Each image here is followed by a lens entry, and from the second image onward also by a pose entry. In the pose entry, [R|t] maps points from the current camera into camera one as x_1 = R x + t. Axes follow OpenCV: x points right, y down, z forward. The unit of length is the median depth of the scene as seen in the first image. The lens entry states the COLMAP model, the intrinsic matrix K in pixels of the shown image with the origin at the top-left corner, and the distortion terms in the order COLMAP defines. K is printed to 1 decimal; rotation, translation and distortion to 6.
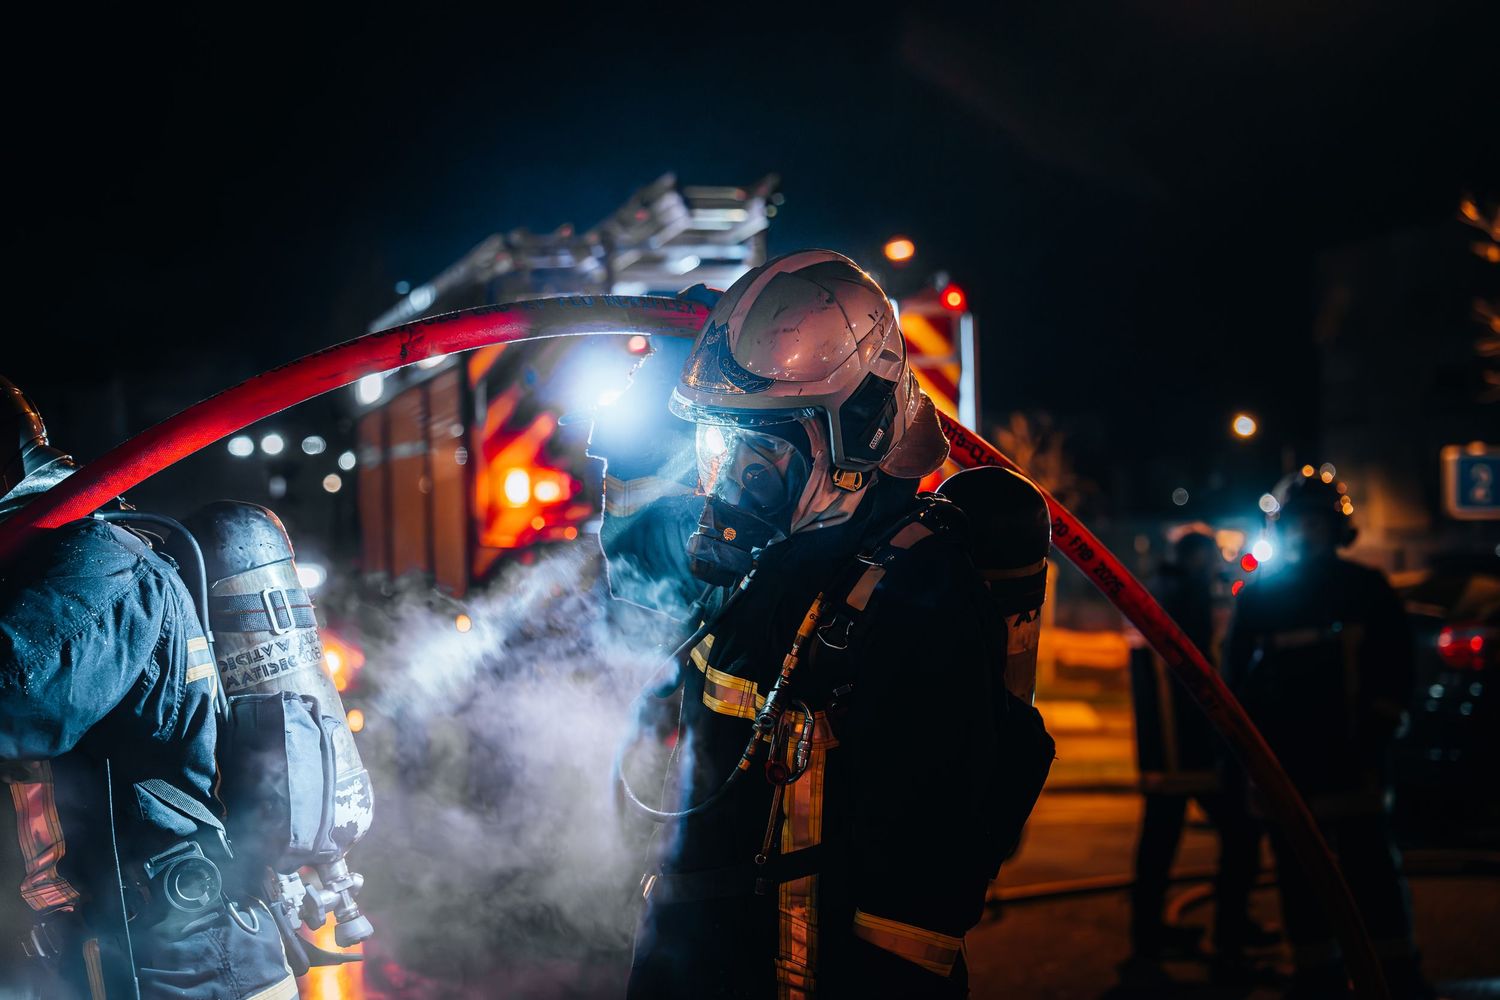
lens RADIAL K [[2990.2, 0, 749.2], [0, 2990.2, 491.6], [0, 0, 1]] dist [0.205124, 0.000000]
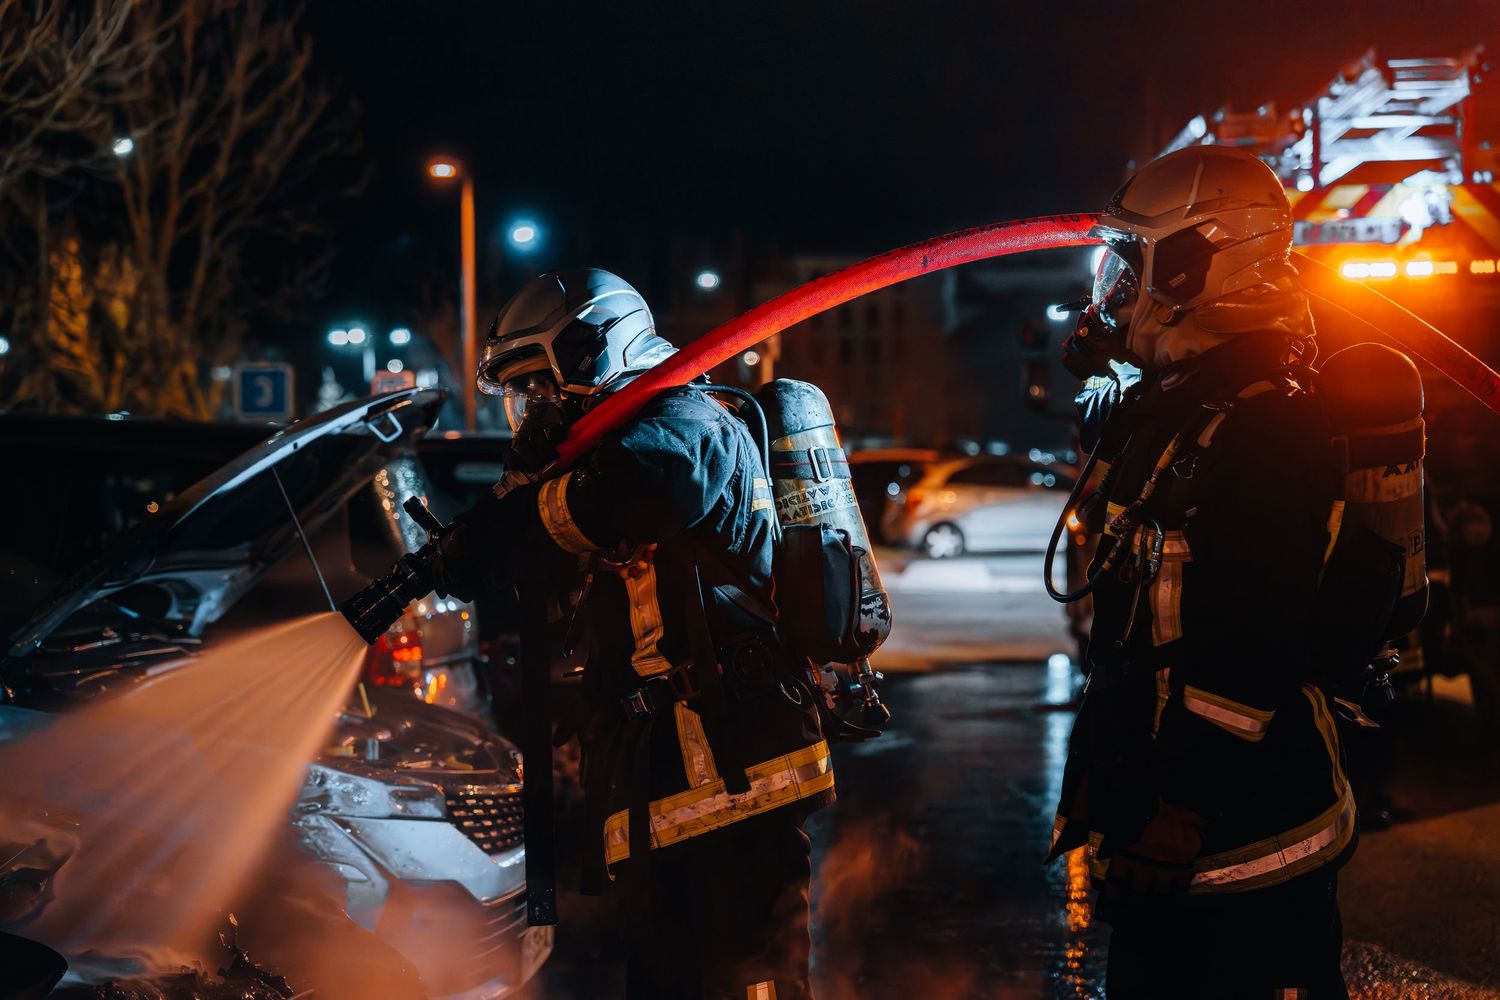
lens RADIAL K [[2990.2, 0, 751.6], [0, 2990.2, 501.0], [0, 0, 1]] dist [0.205124, 0.000000]
pose [[0.982559, 0.030662, -0.183404, 0.055173], [-0.024479, 0.999056, 0.035885, 0.010291], [0.184331, -0.030770, 0.982382, -0.297098]]
